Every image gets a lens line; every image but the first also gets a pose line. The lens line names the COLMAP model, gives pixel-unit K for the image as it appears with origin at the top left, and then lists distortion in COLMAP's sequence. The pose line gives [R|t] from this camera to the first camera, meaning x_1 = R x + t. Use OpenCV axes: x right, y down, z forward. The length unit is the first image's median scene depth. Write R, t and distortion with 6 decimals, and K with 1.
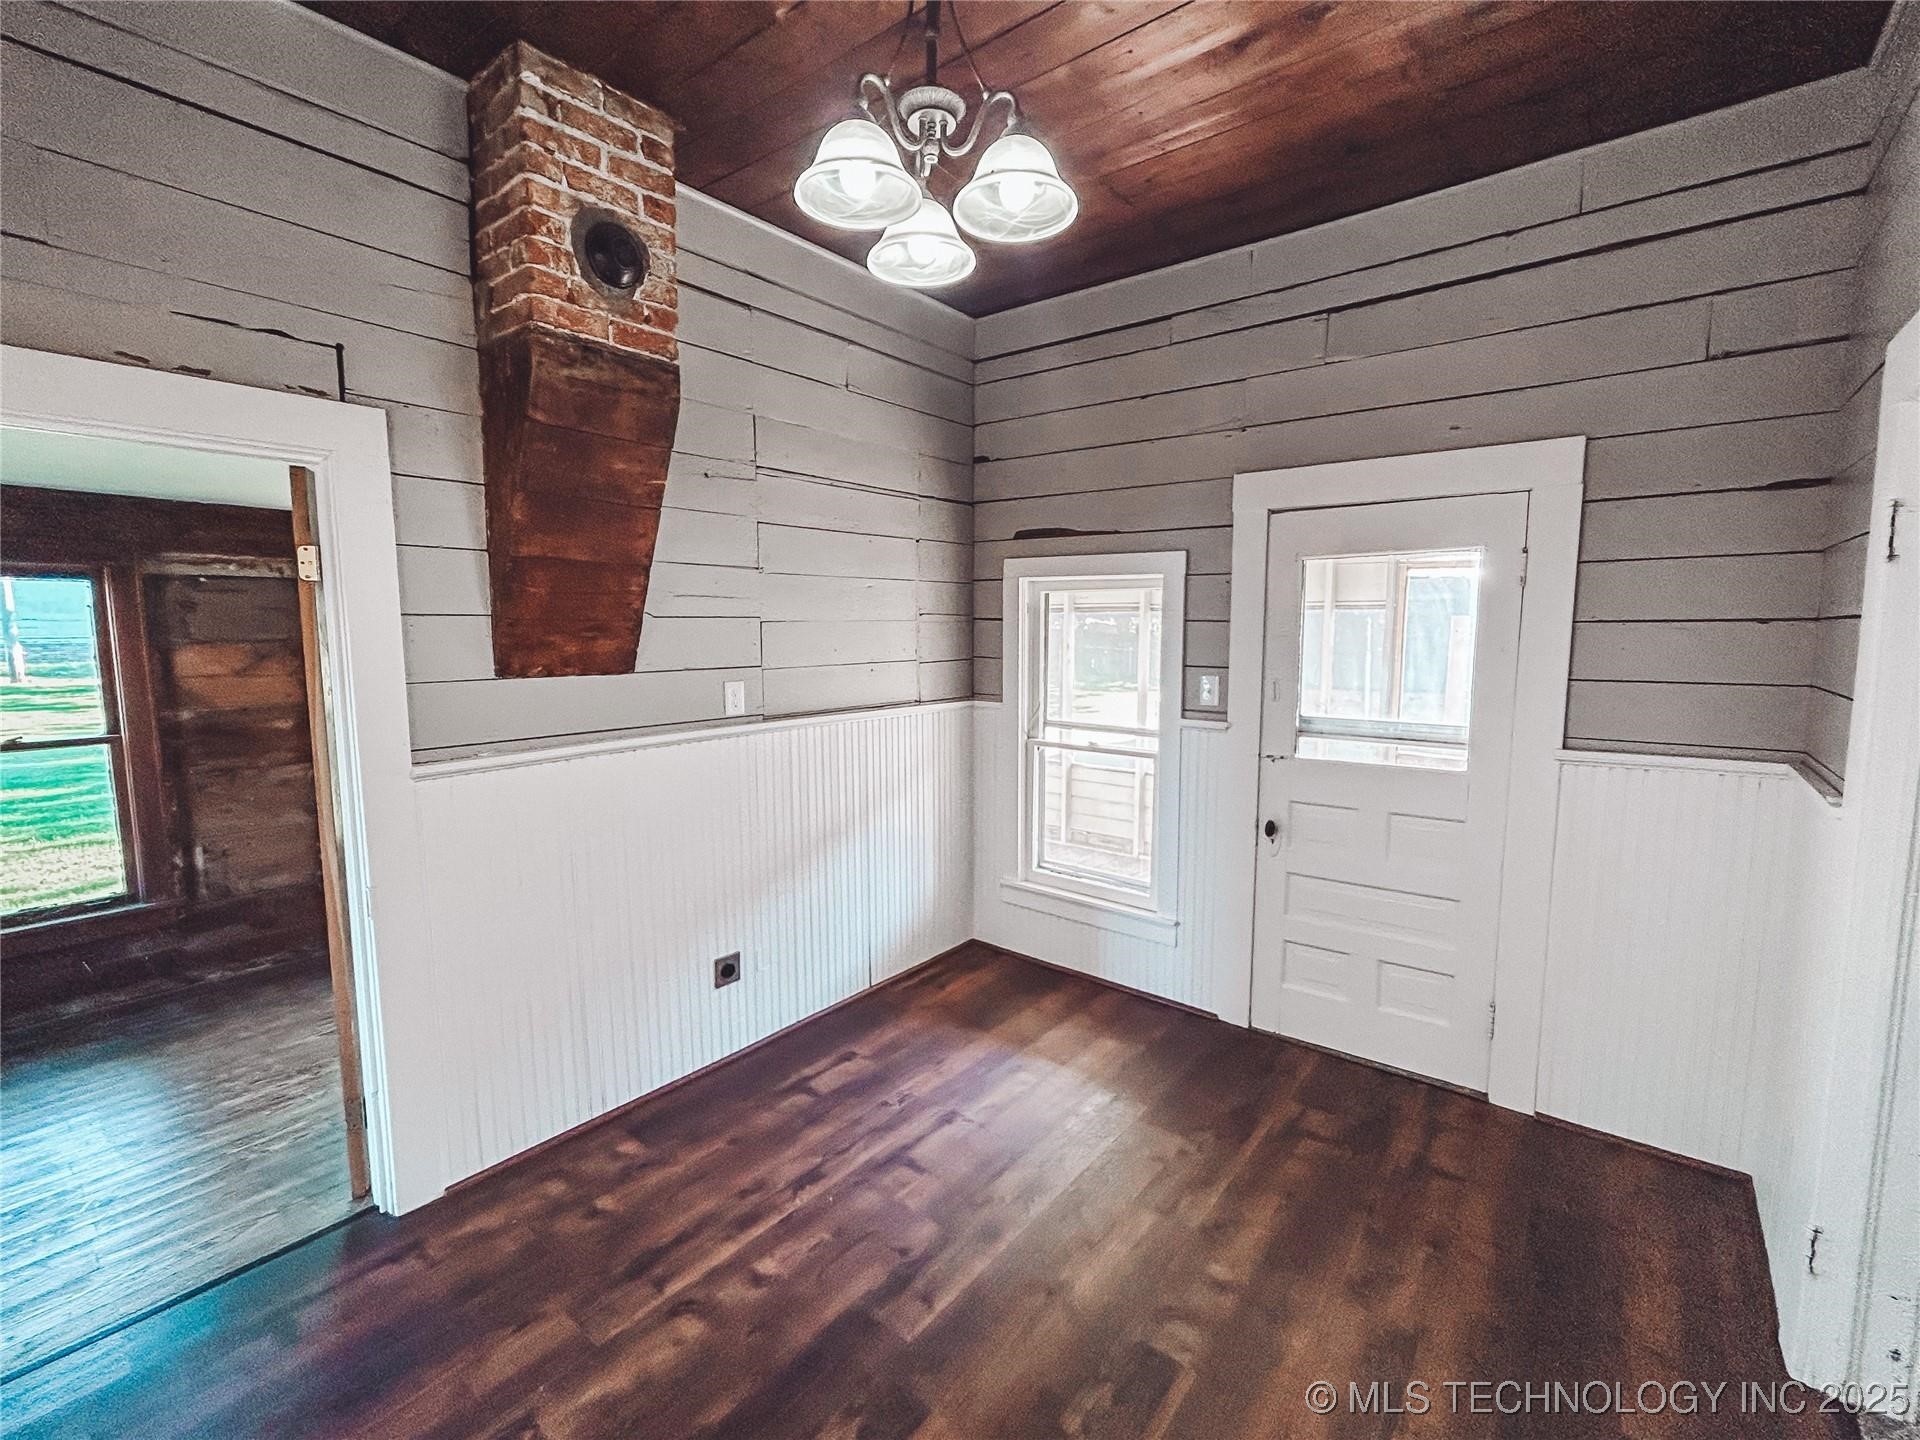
lens RADIAL K [[832.3, 0, 942.1], [0, 832.3, 717.8], [0, 0, 1]] dist [0.003722, 0.000070]
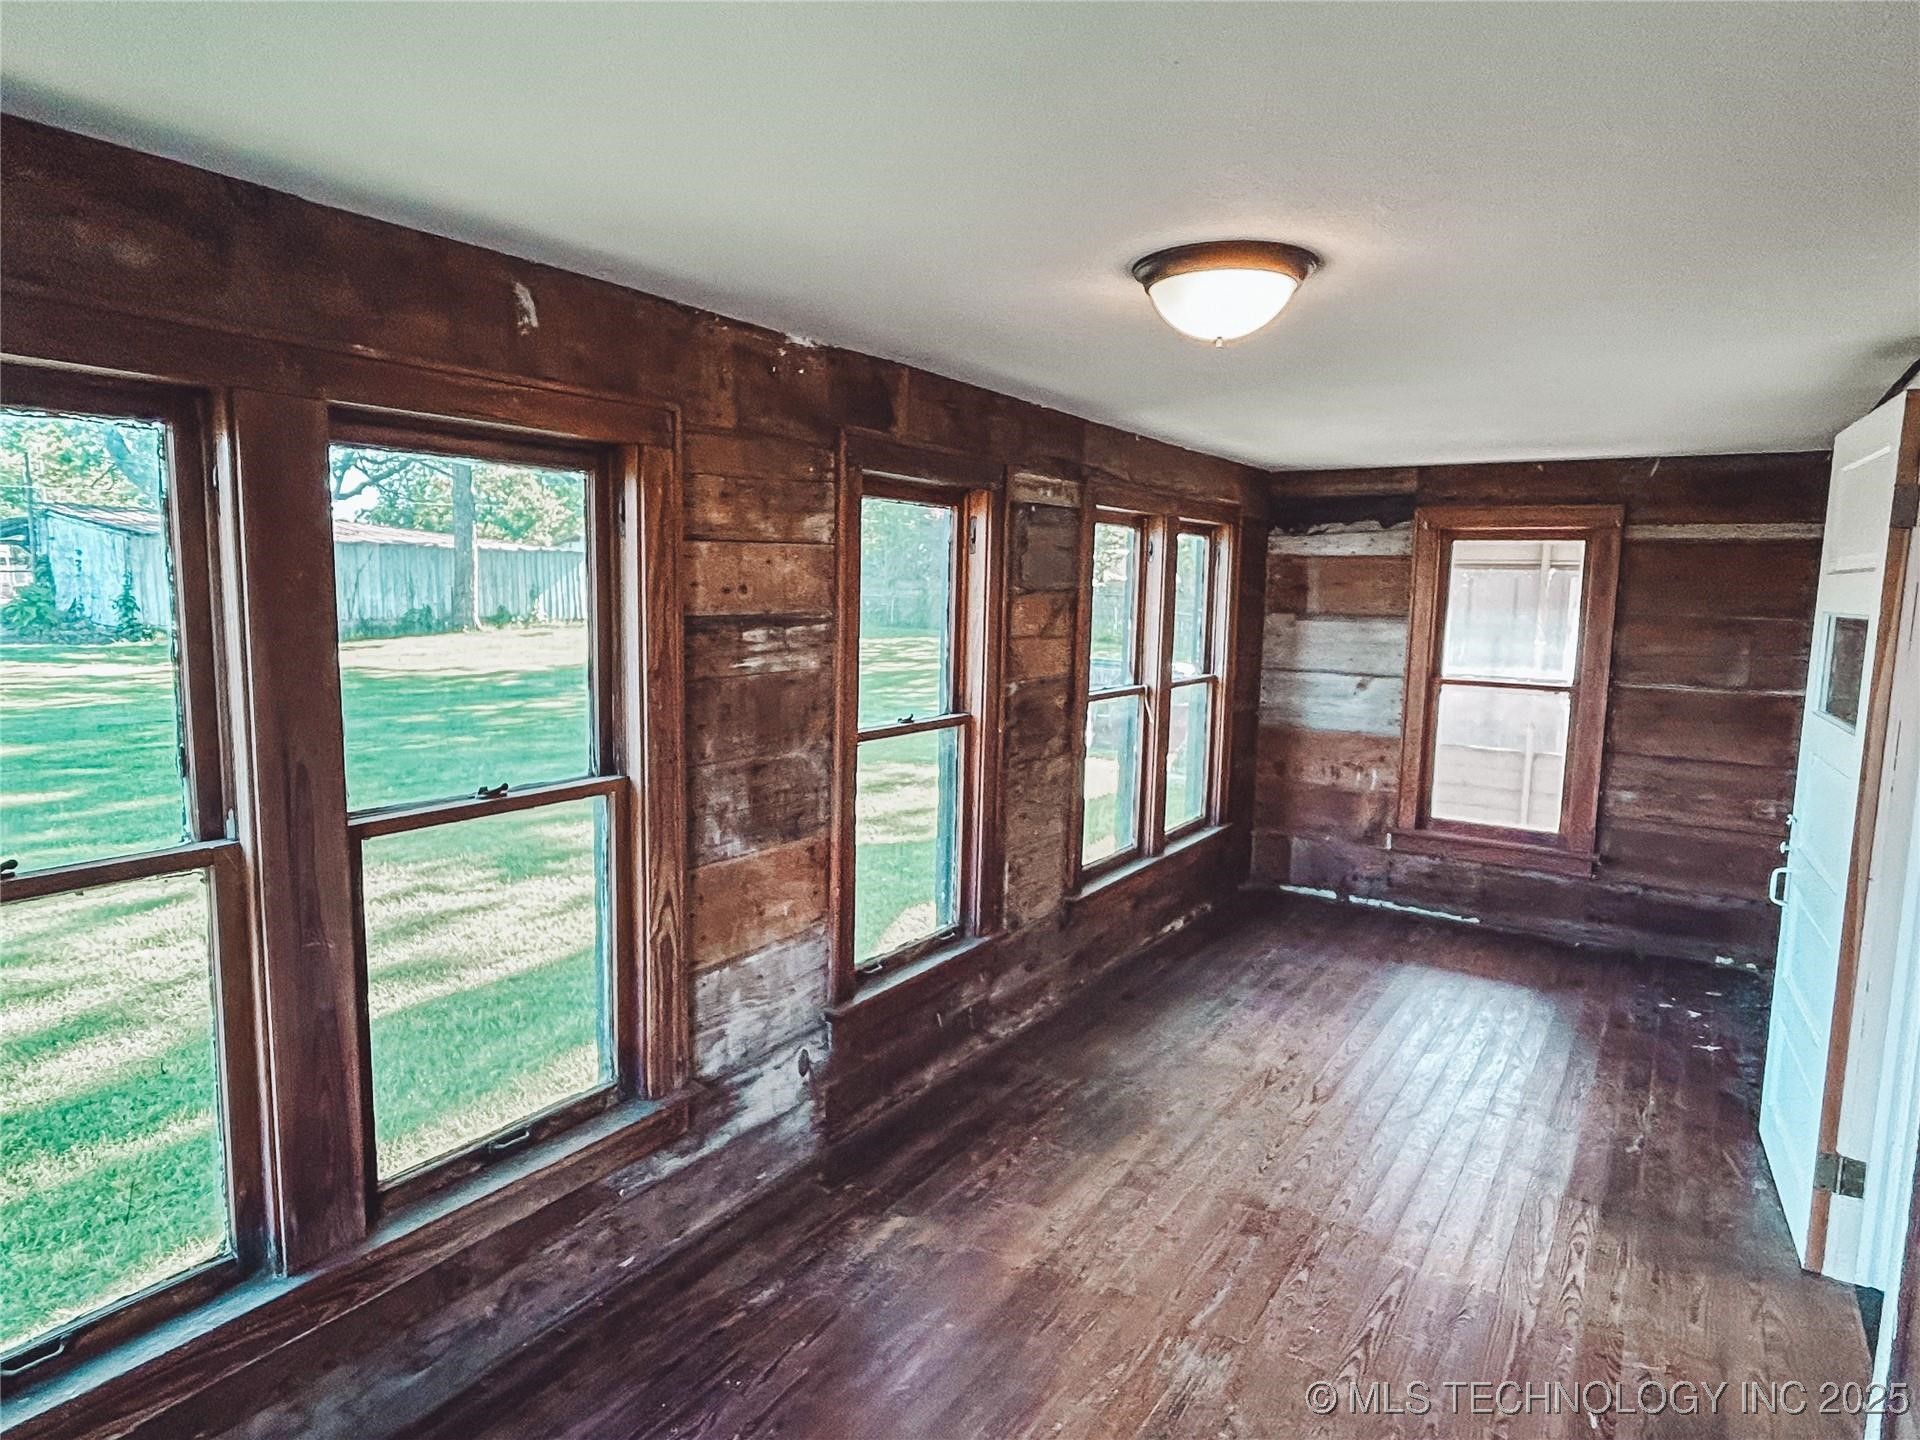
lens RADIAL K [[1126.2, 0, 946.8], [0, 1126.2, 717.3], [0, 0, 1]] dist [0.001340, 0.000971]
pose [[0.995114, 0.010159, 0.098209, -1.273607], [-0.011435, 0.999857, 0.012435, 0.013299], [-0.098068, -0.013497, 0.995088, -0.008765]]
